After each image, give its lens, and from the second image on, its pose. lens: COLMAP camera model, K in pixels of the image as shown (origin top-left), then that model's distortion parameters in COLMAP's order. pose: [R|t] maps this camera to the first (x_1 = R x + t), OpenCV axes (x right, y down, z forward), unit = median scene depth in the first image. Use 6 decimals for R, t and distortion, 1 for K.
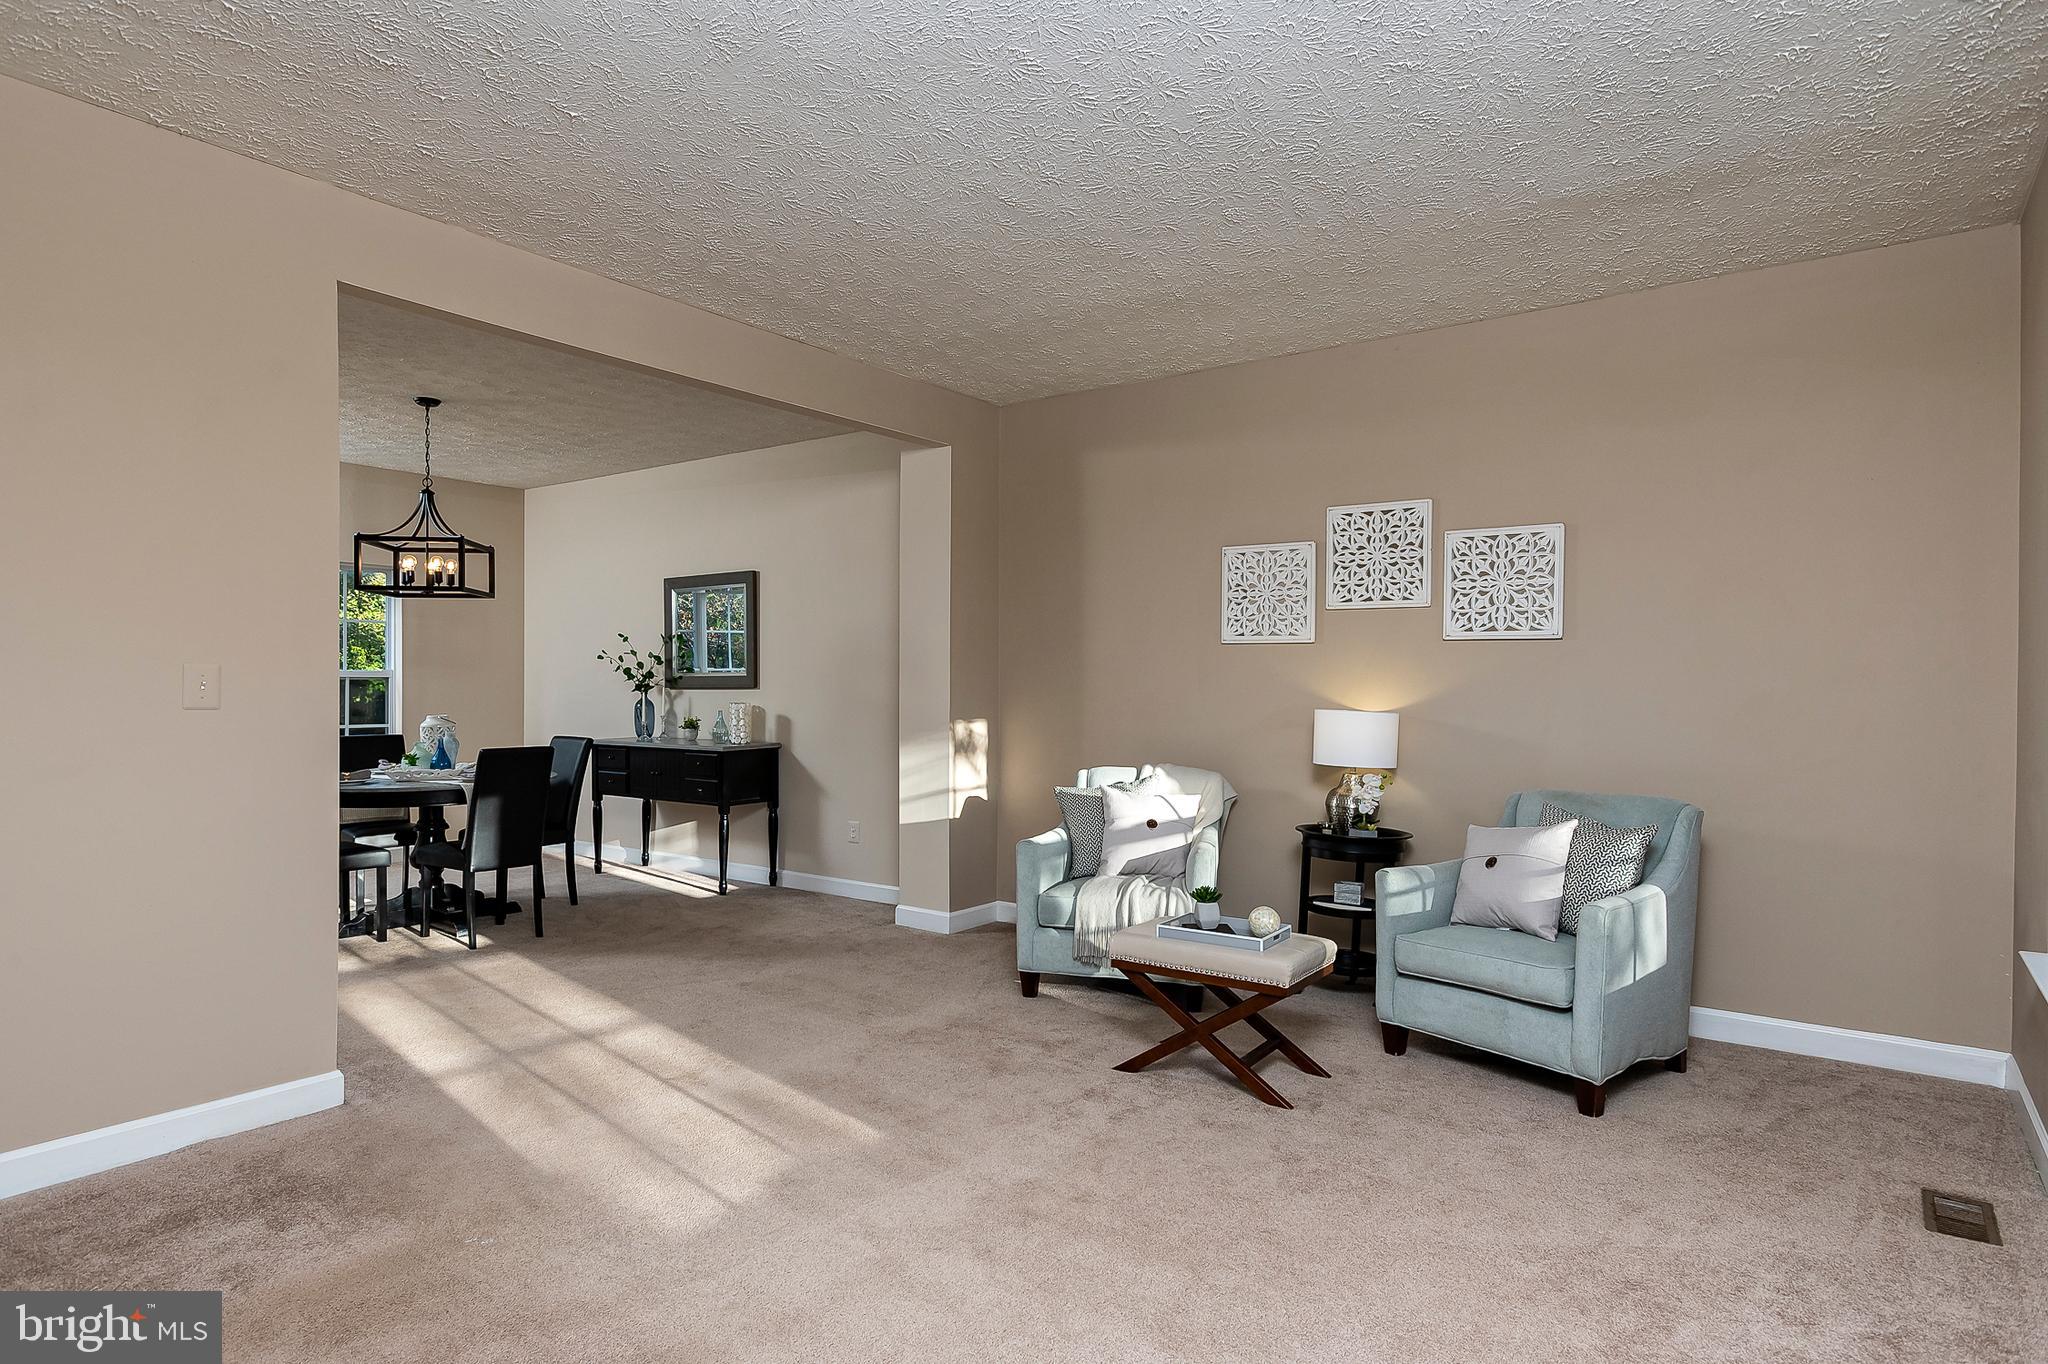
lens RADIAL K [[1159.7, 0, 1023.0], [0, 1159.7, 687.0], [0, 0, 1]] dist [0.006489, -0.002718]
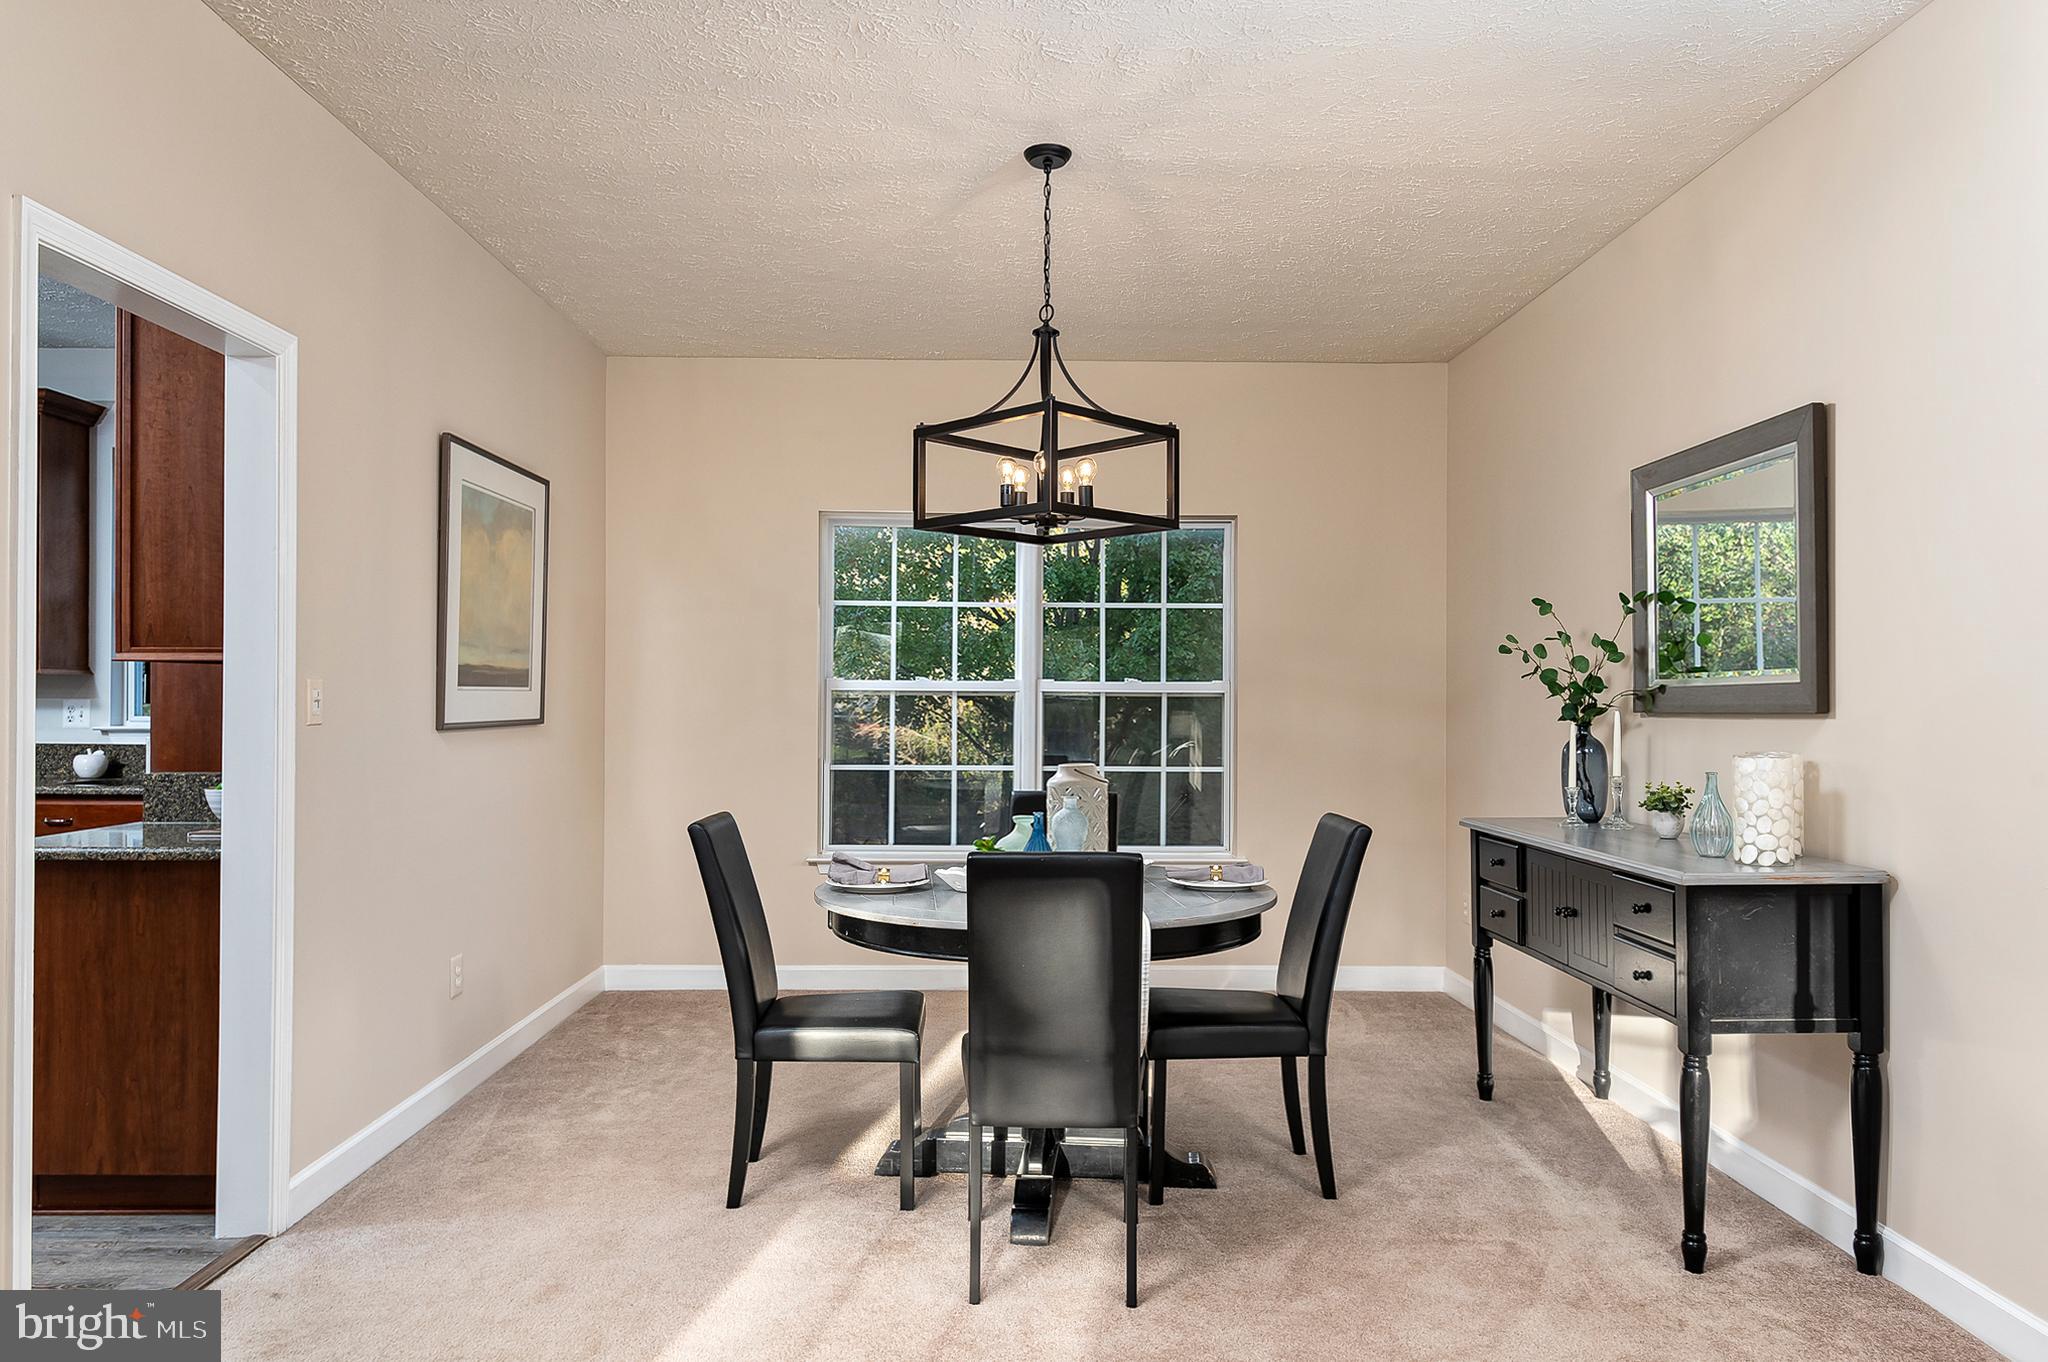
lens RADIAL K [[1330.0, 0, 1022.7], [0, 1330.0, 677.5], [0, 0, 1]] dist [0.007403, 0.000882]
pose [[0.601101, -0.016384, -0.799005, -0.045553], [0.000495, 0.999797, -0.020129, -0.002993], [0.799173, 0.011704, 0.600987, 0.564659]]
